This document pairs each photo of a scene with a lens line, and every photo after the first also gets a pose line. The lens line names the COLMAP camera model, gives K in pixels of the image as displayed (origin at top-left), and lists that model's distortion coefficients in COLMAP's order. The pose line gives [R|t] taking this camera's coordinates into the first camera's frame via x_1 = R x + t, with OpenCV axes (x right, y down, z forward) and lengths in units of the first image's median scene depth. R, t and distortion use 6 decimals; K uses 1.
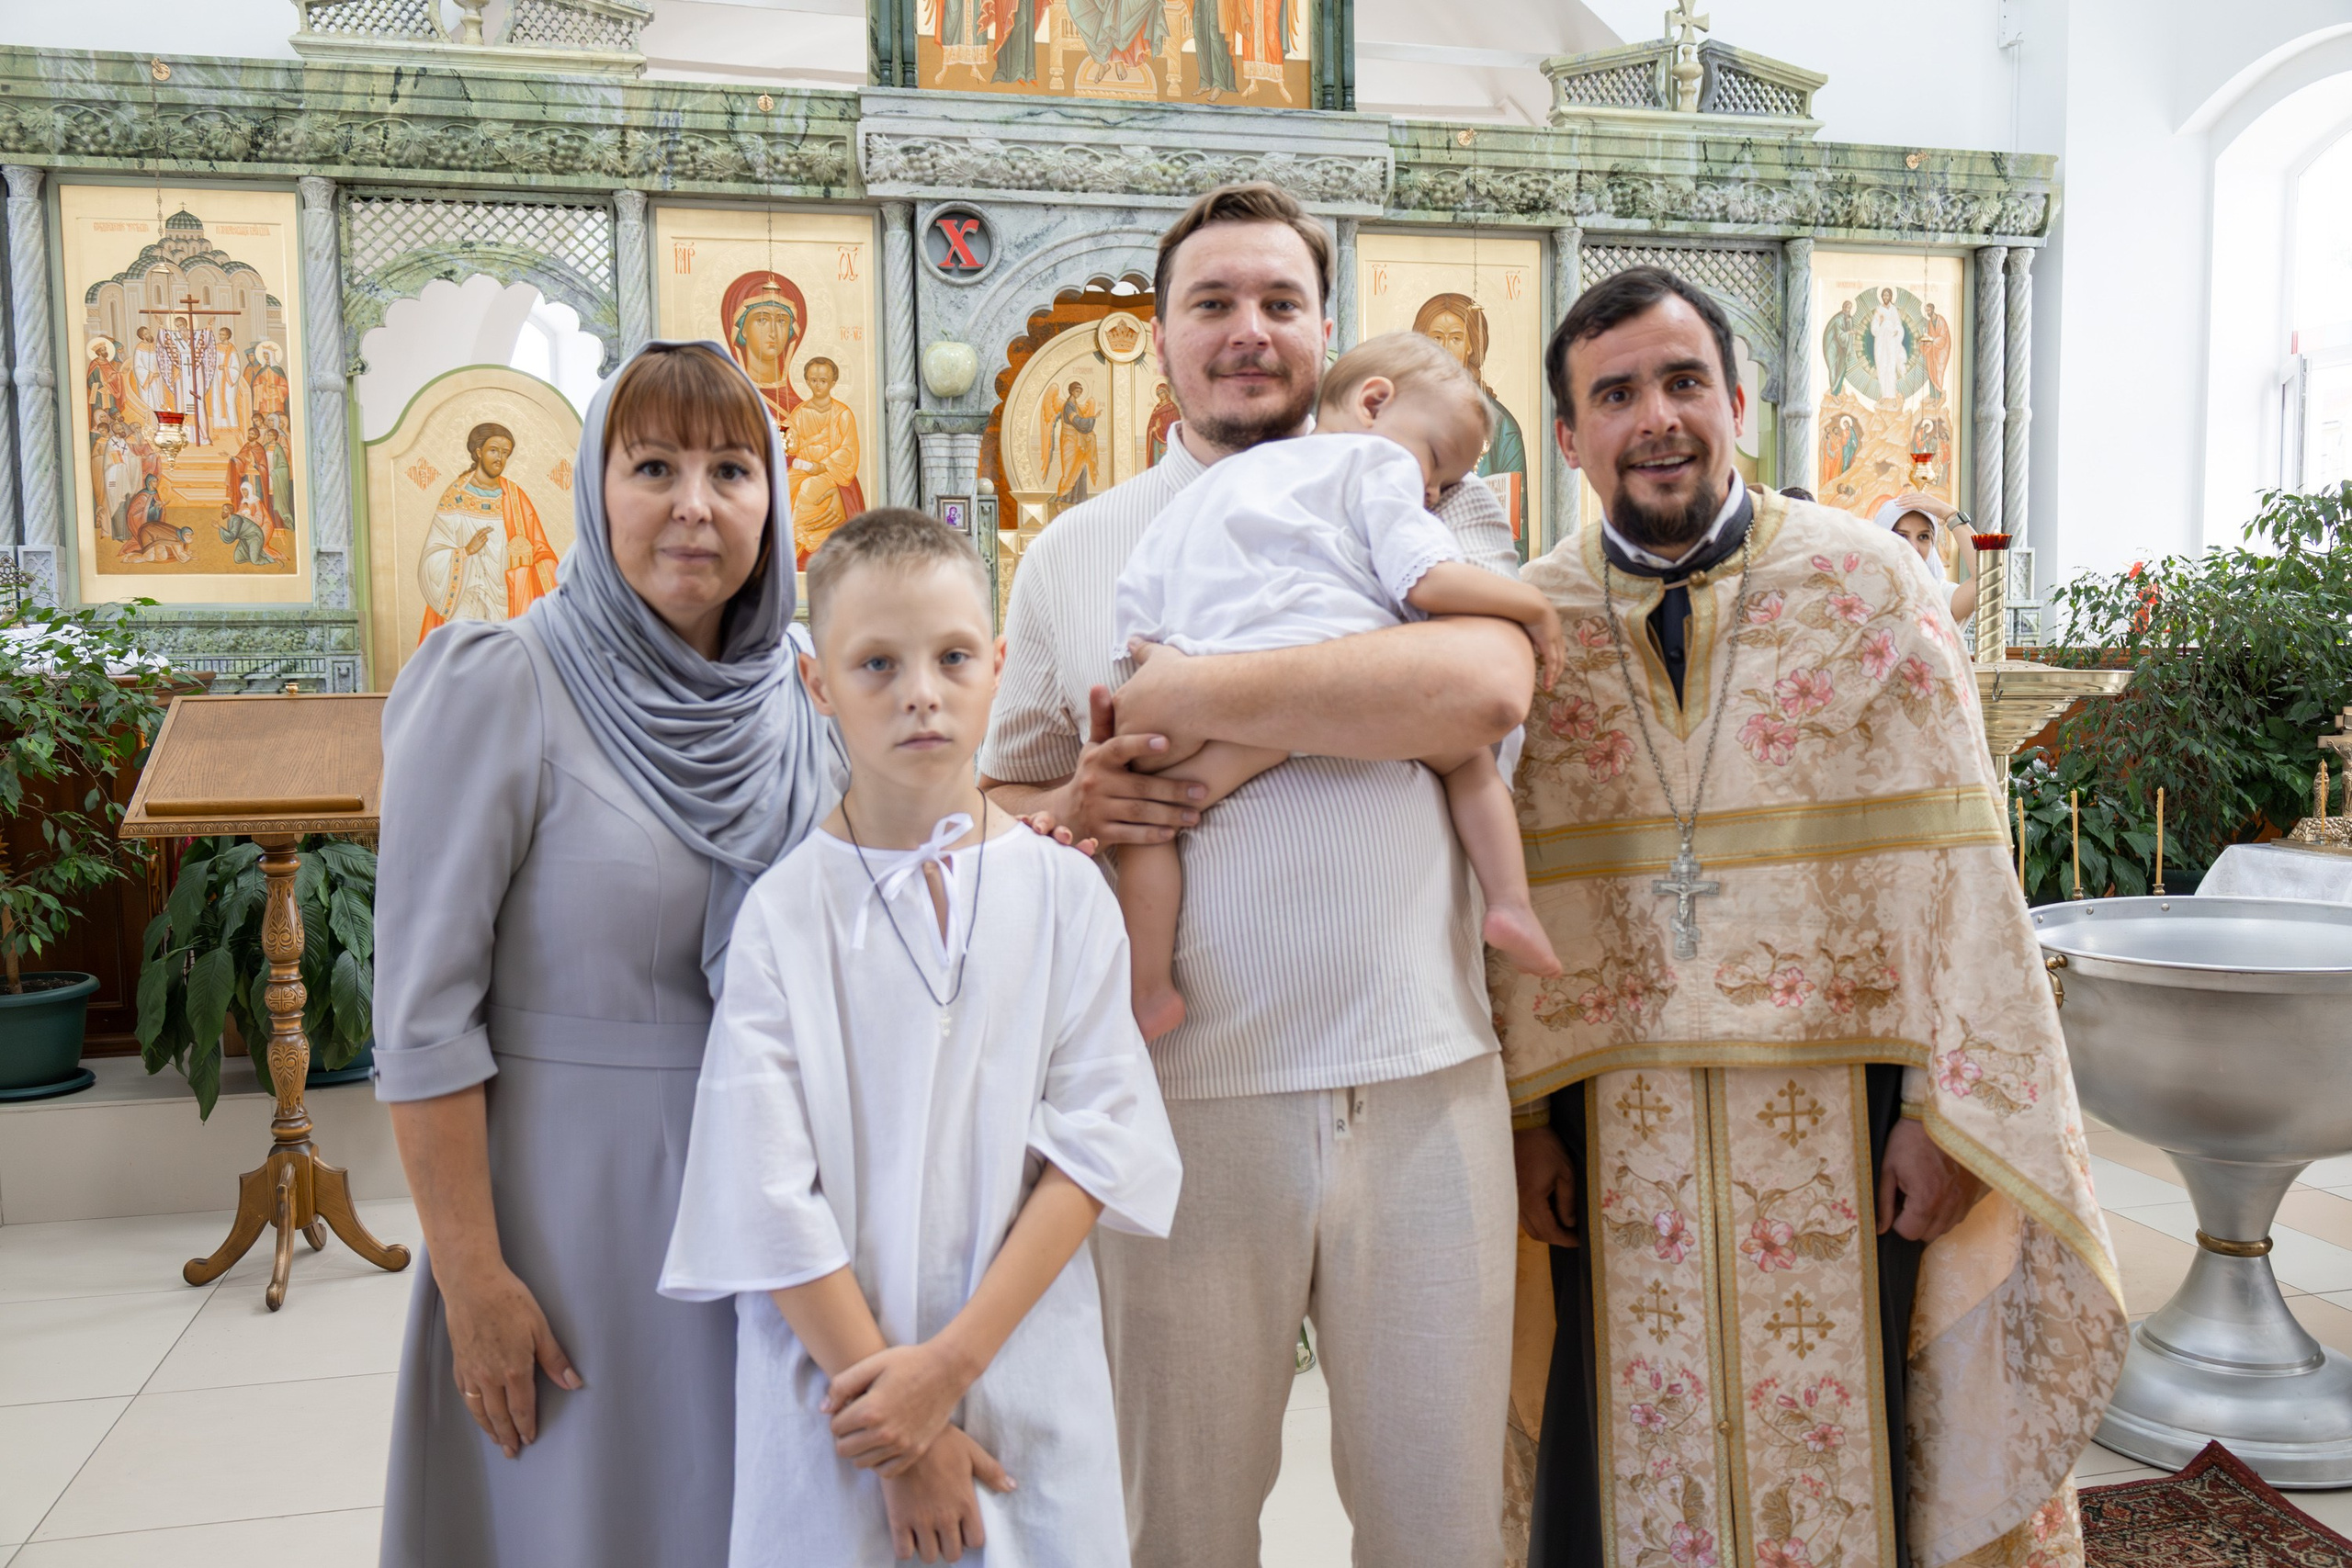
lens RADIAL K [[2437.4, 0, 1177.9], [0, 2437.4, 804.0], [0, 0, 1]] dist [0.045875, 0.000000]
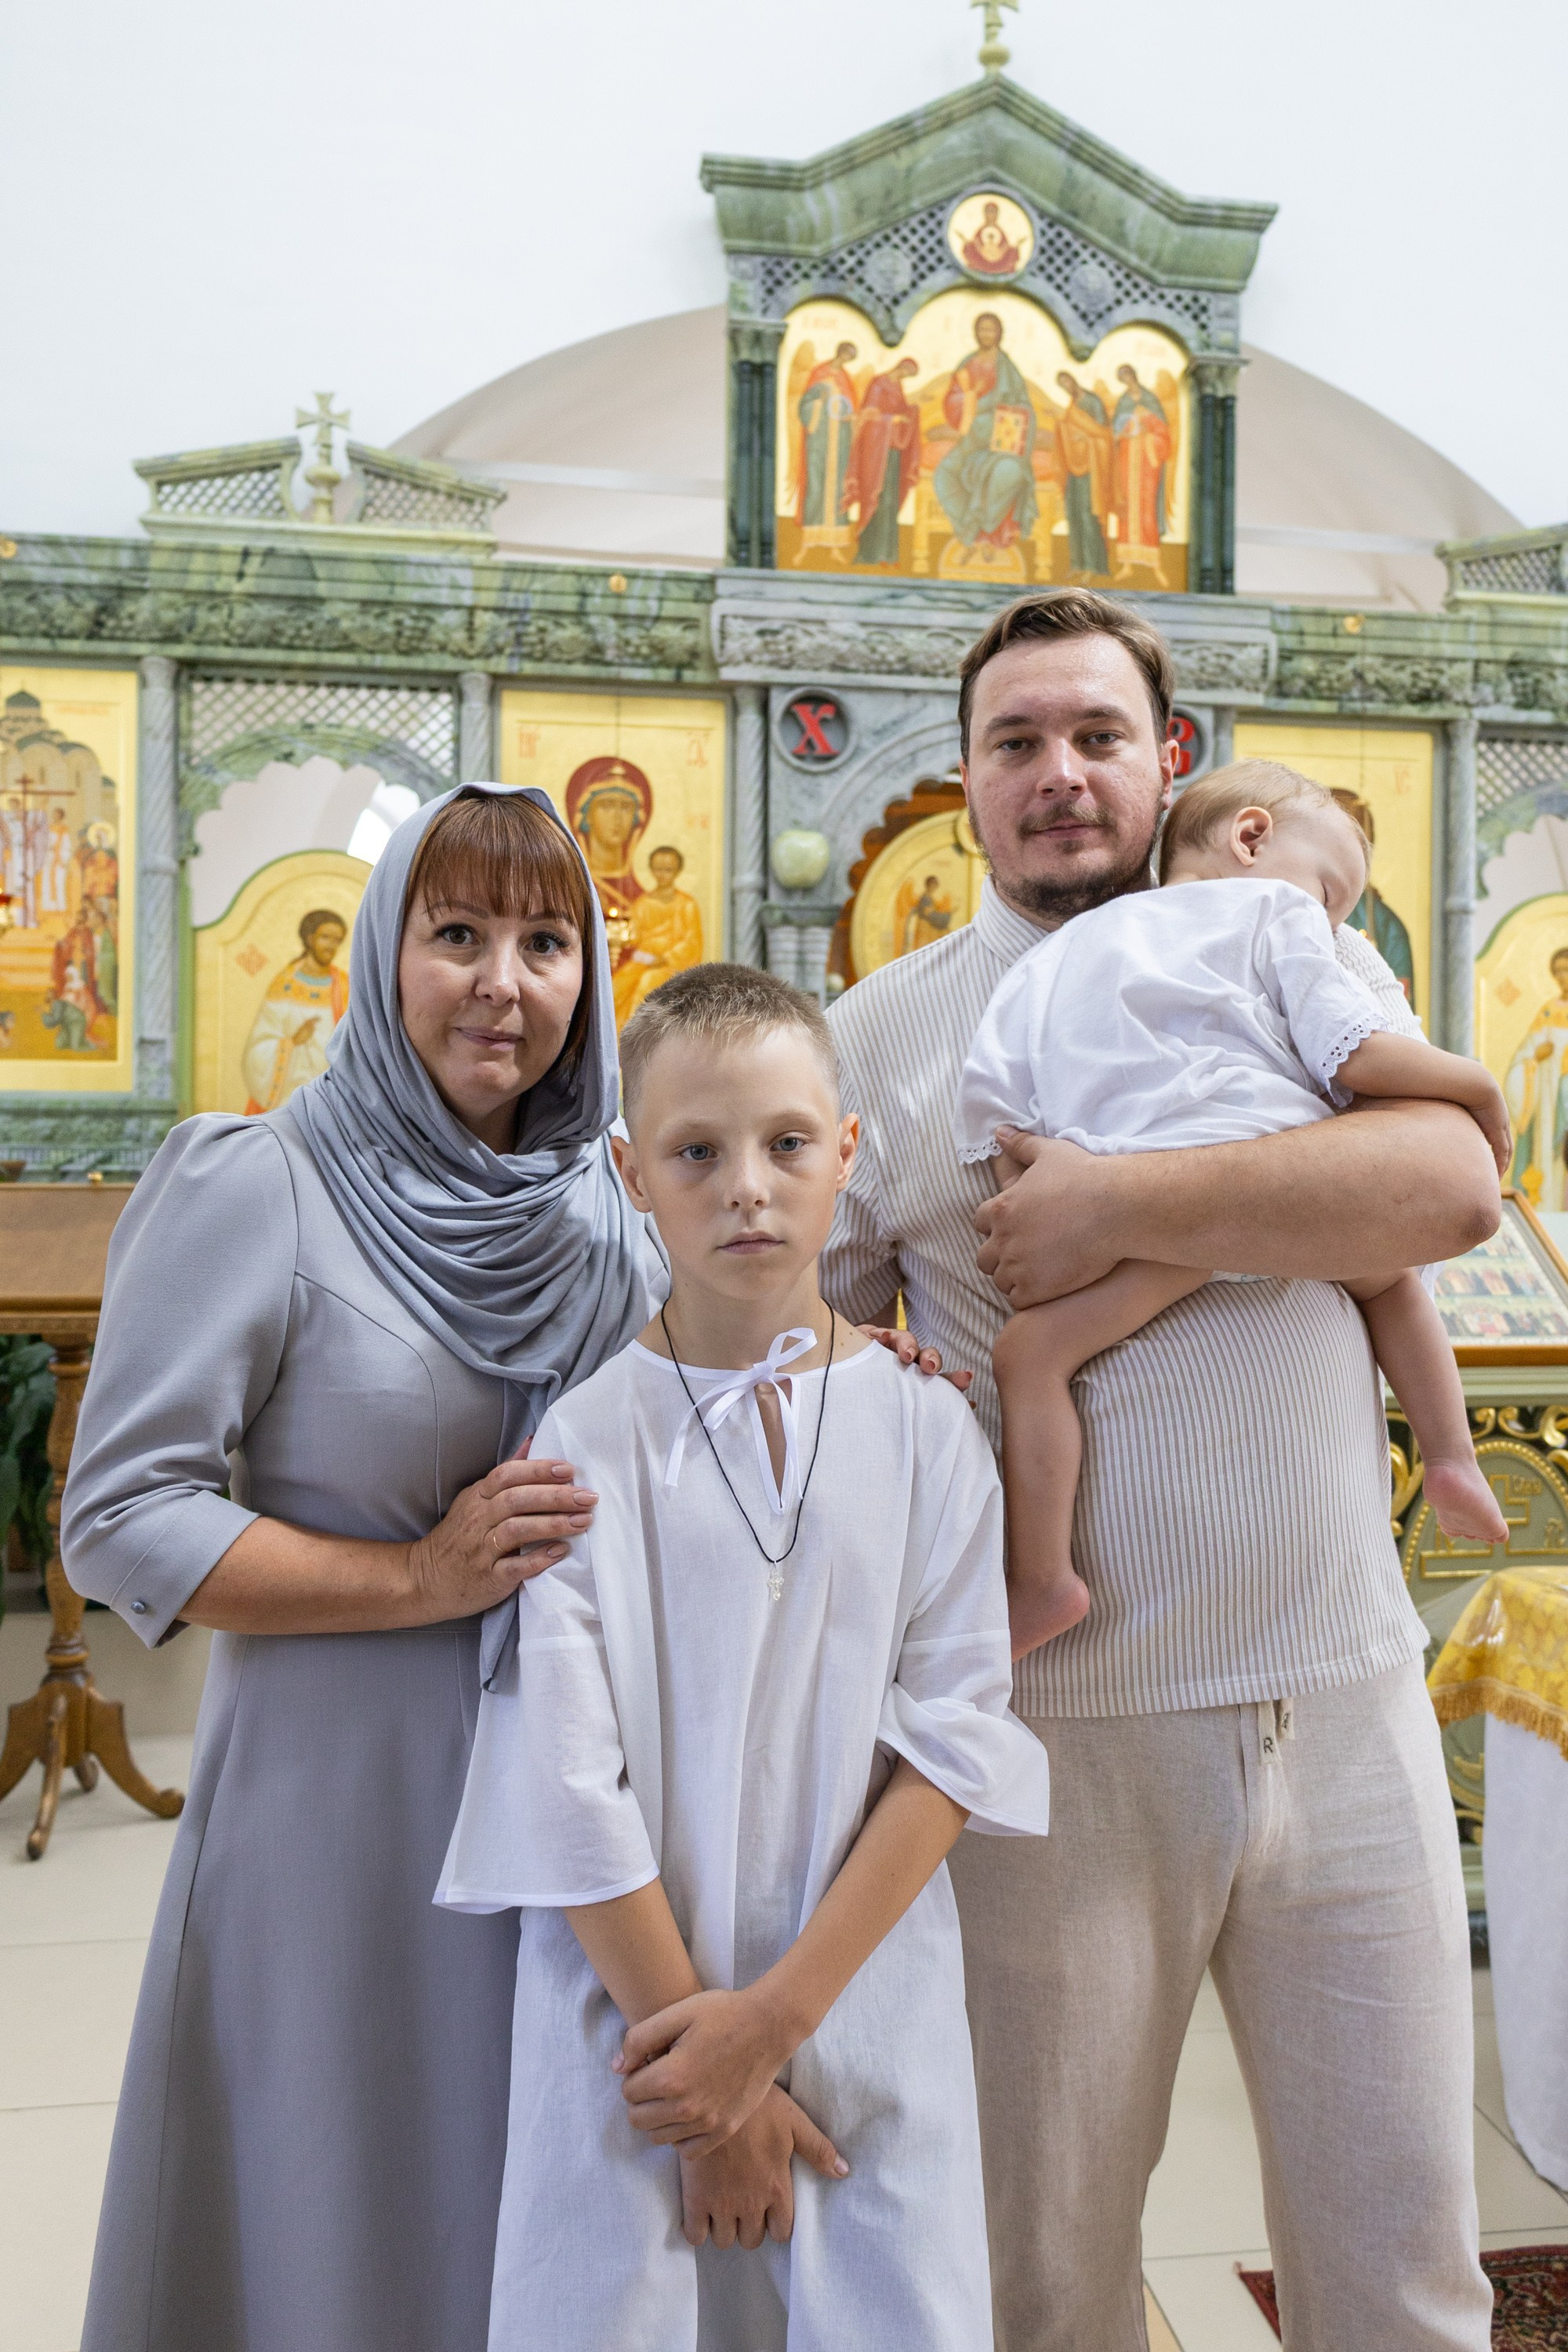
lens RADIAL K [[2305.6, 0, 817.5], [0, 2305.6, 1135.2], [0, 0, 1]] dist [0.052115, 0.012177]
pose [[0.996513, 0.019520, -0.081119, -0.012493], [-0.026142, 0.996339, -0.081393, 0.001394], [0.079233, 0.083230, 0.993376, 0.123886]]
